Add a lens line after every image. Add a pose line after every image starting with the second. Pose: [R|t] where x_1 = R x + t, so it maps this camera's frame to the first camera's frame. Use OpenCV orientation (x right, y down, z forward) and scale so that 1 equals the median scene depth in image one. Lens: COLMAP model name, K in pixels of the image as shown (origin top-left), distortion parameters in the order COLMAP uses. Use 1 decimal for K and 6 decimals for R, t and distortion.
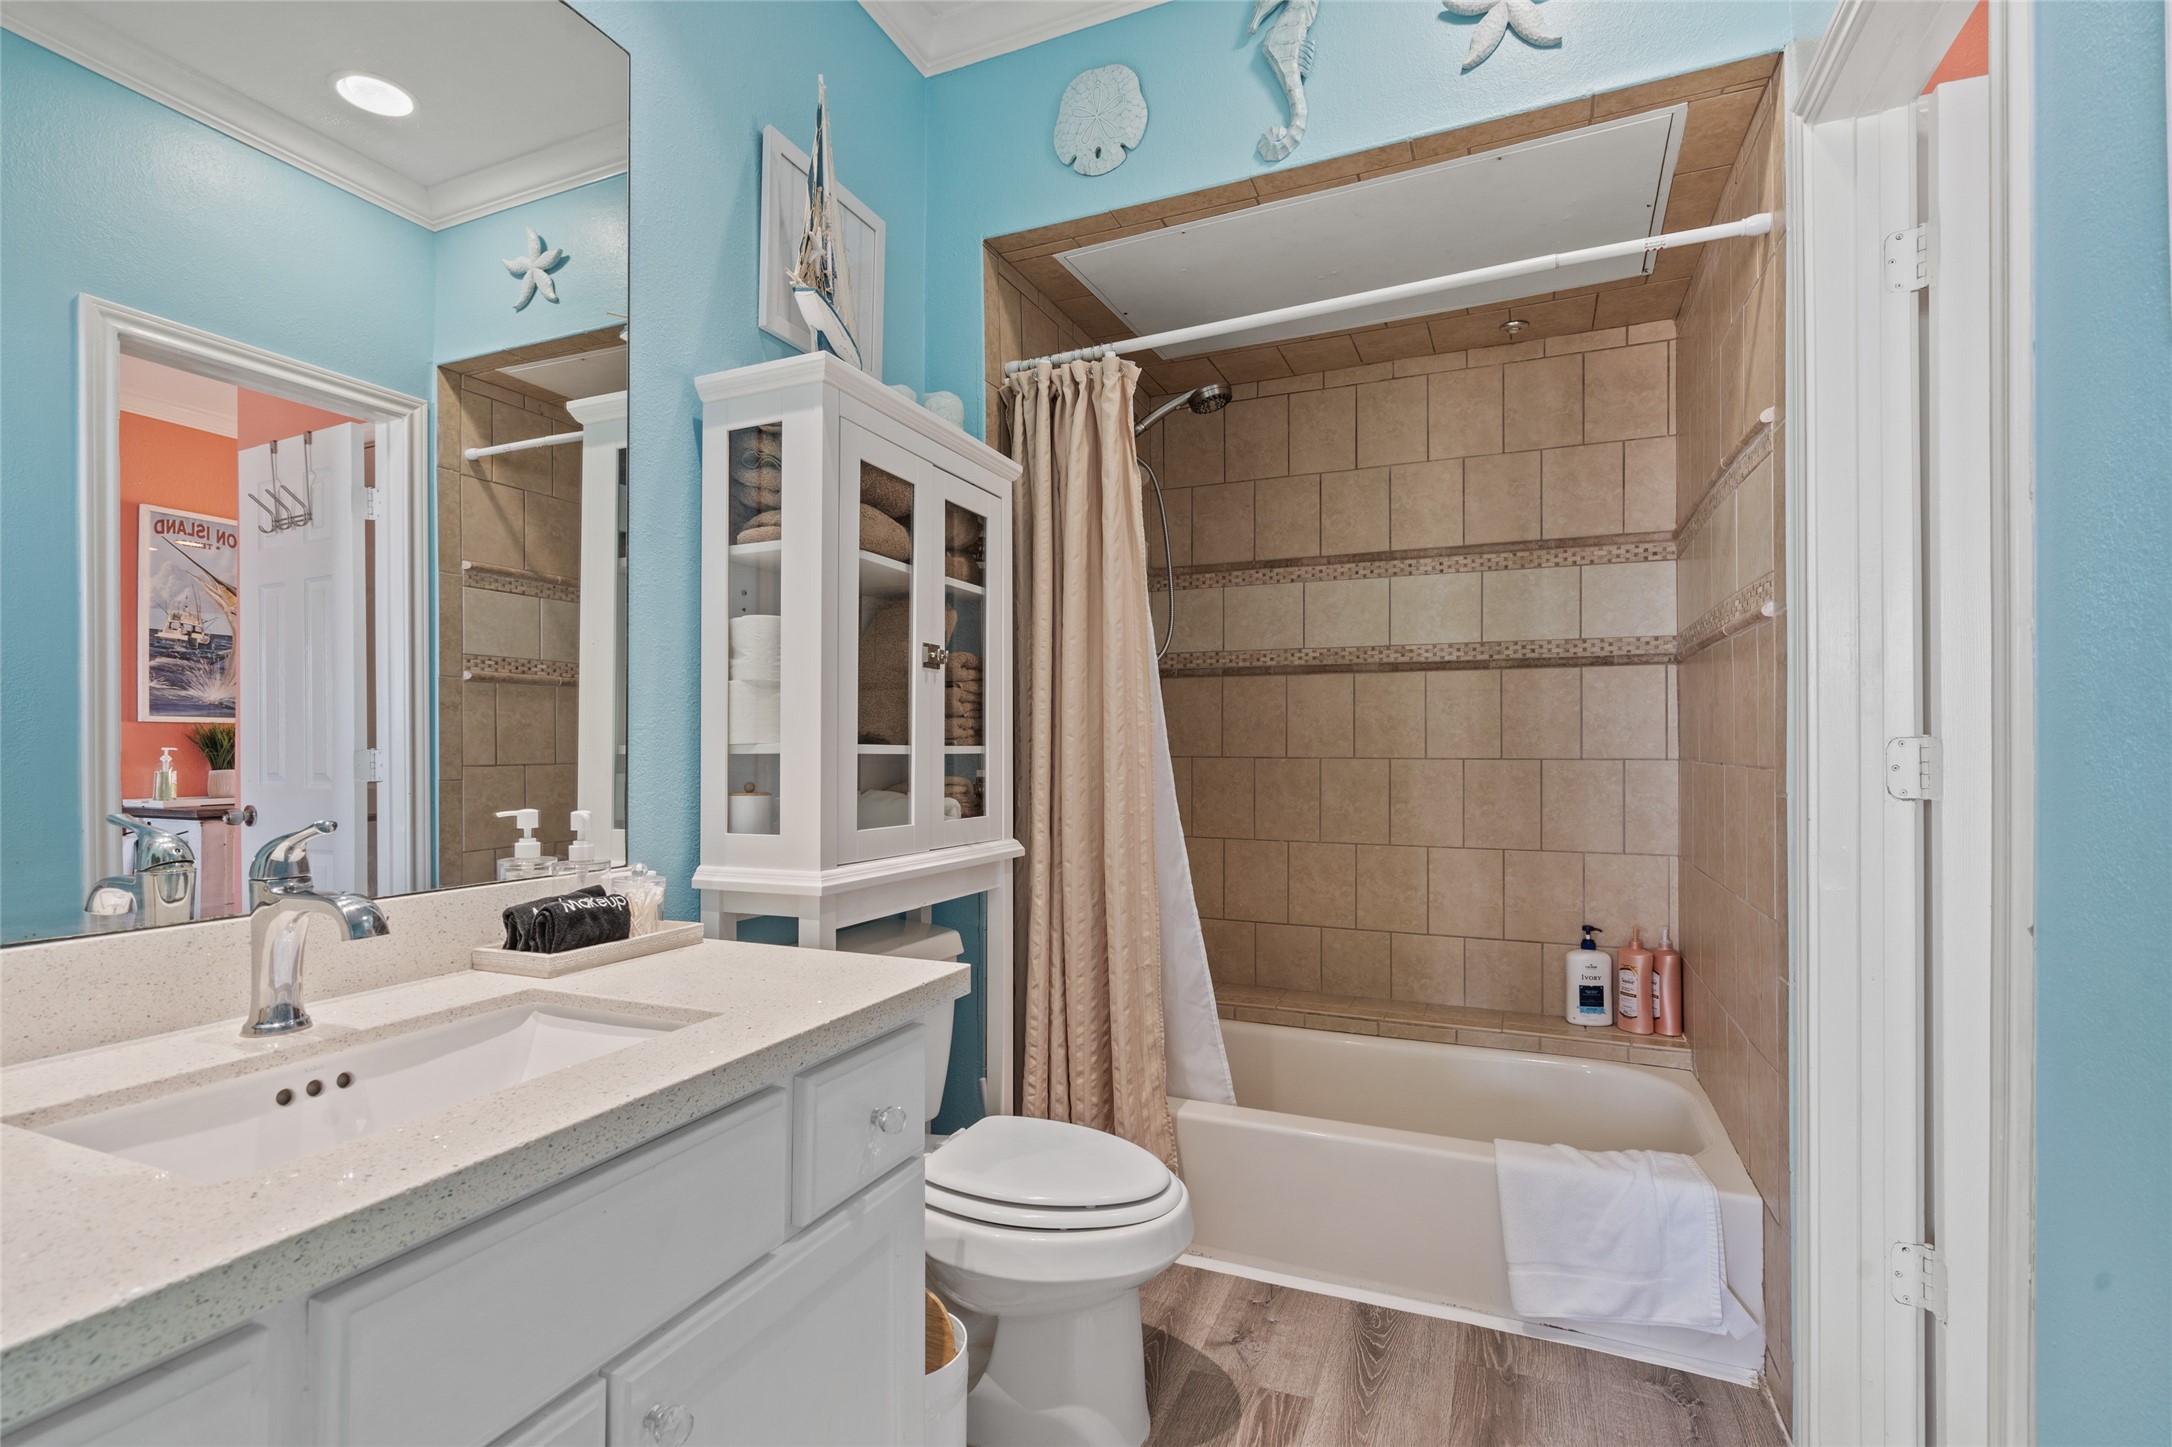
lens RADIAL K [[1000.2, 0, 1101.6], [0, 1000.2, 730.7], [0, 0, 1]] dist [-0.006592, 0.006395]
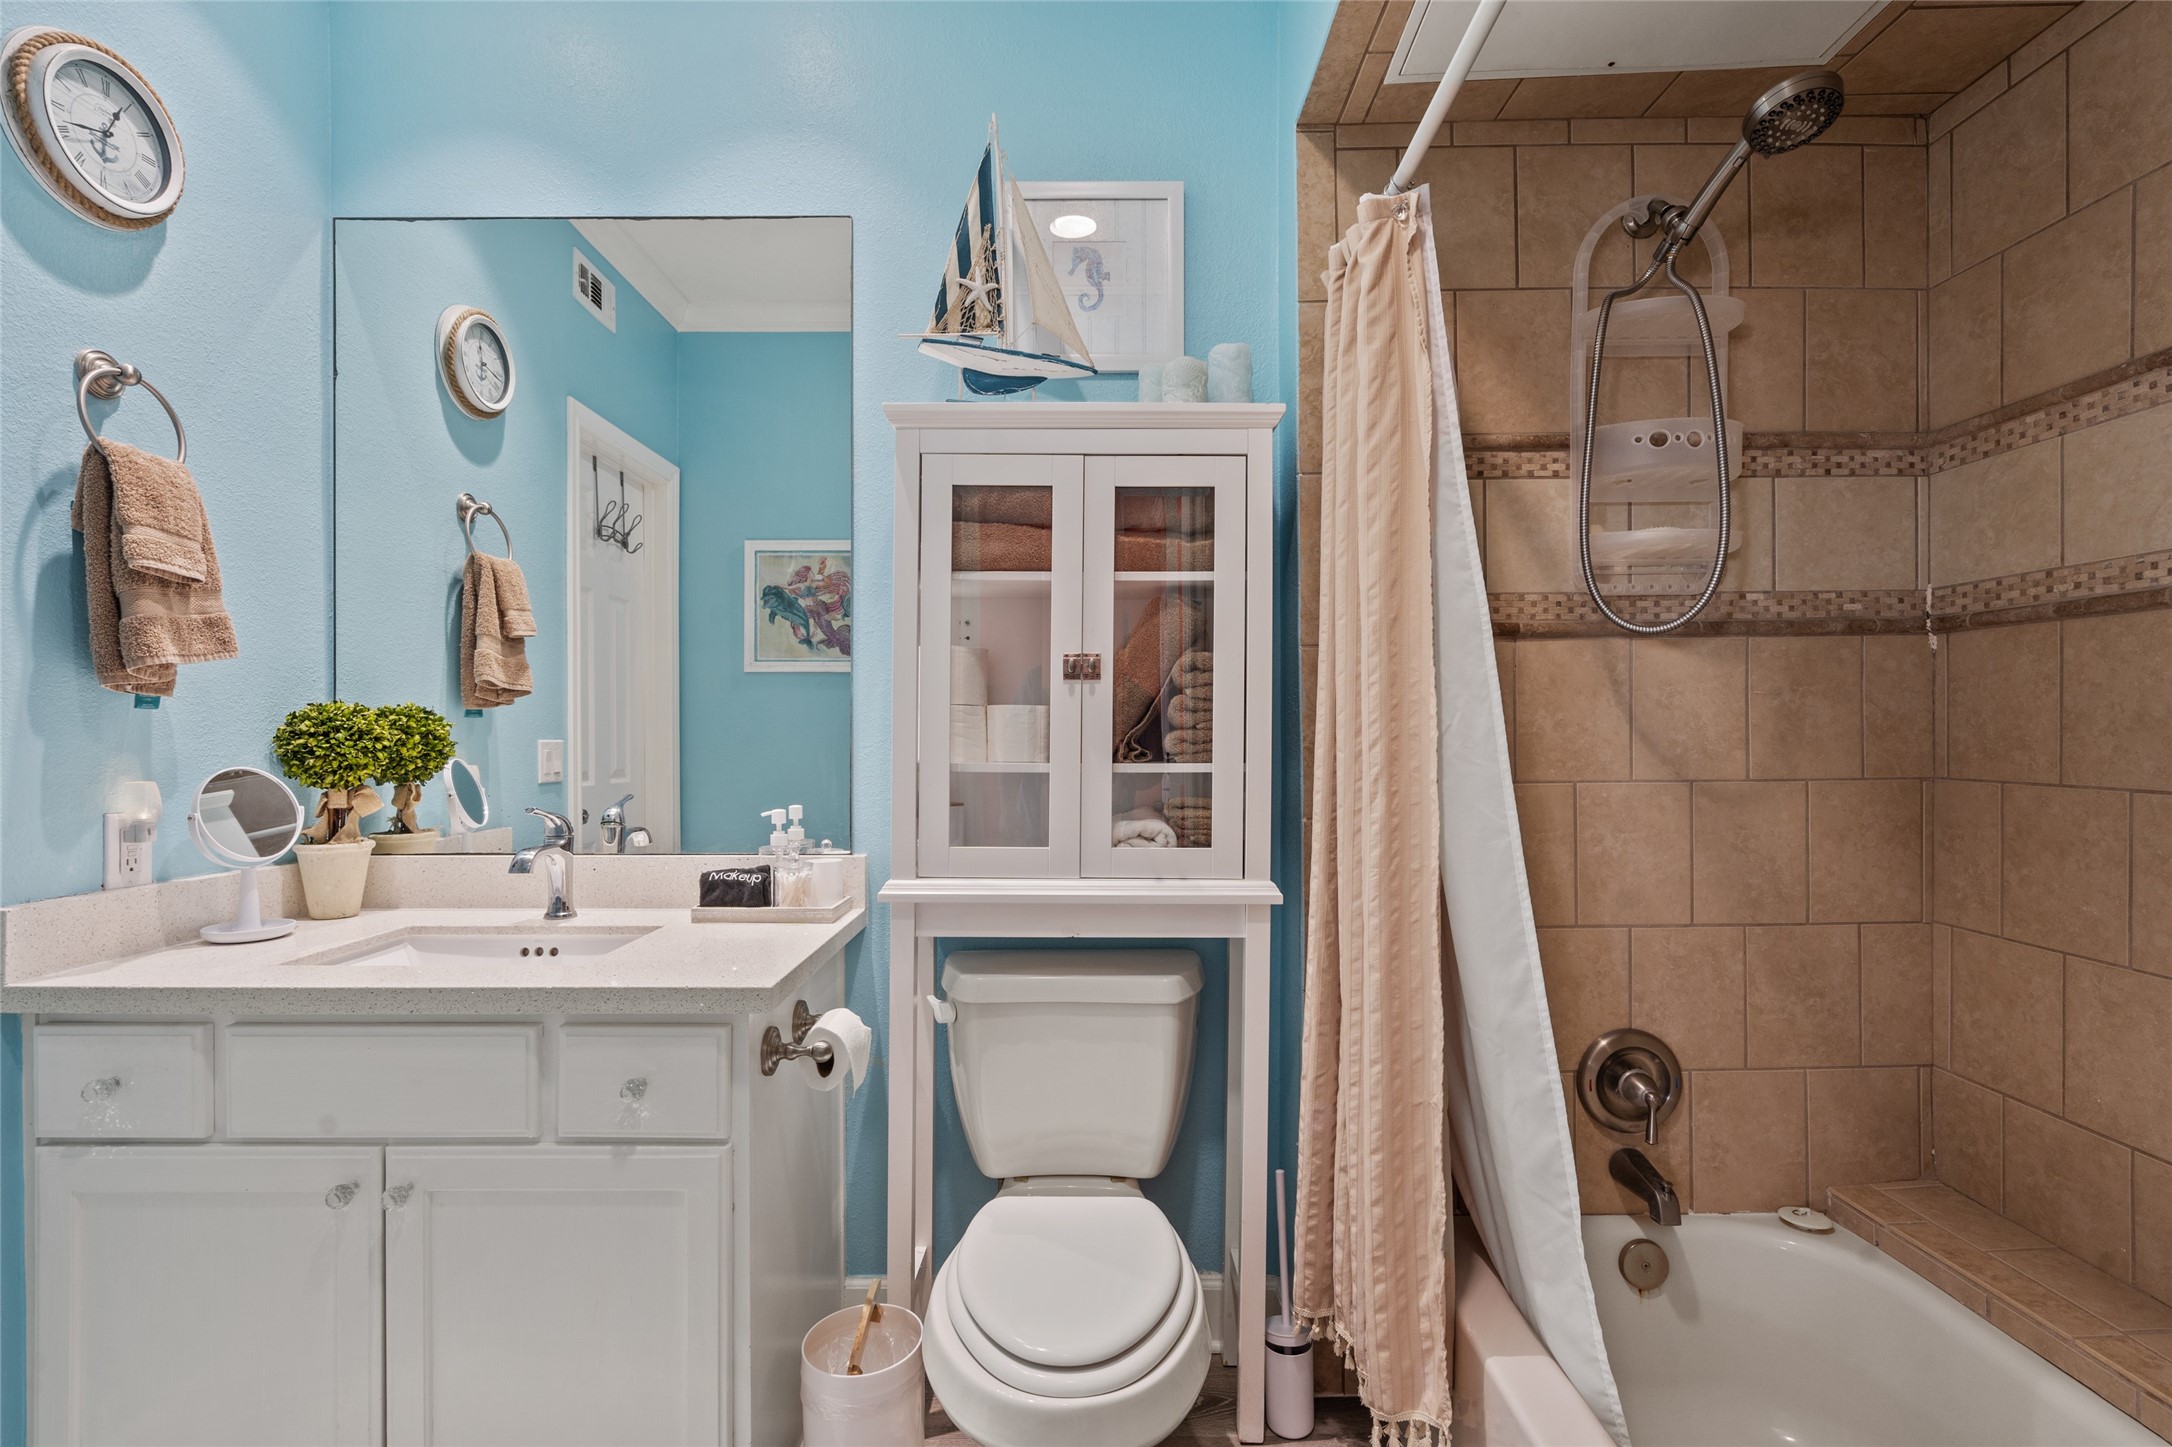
lens RADIAL K [[1000.2, 0, 1100.6], [0, 1000.2, 731.2], [0, 0, 1]] dist [-0.006592, 0.006395]
pose [[0.380633, 0.002257, -0.924723, 0.592744], [0.018576, 0.999777, 0.010086, -0.020869], [0.924540, -0.021017, 0.380506, 0.577649]]
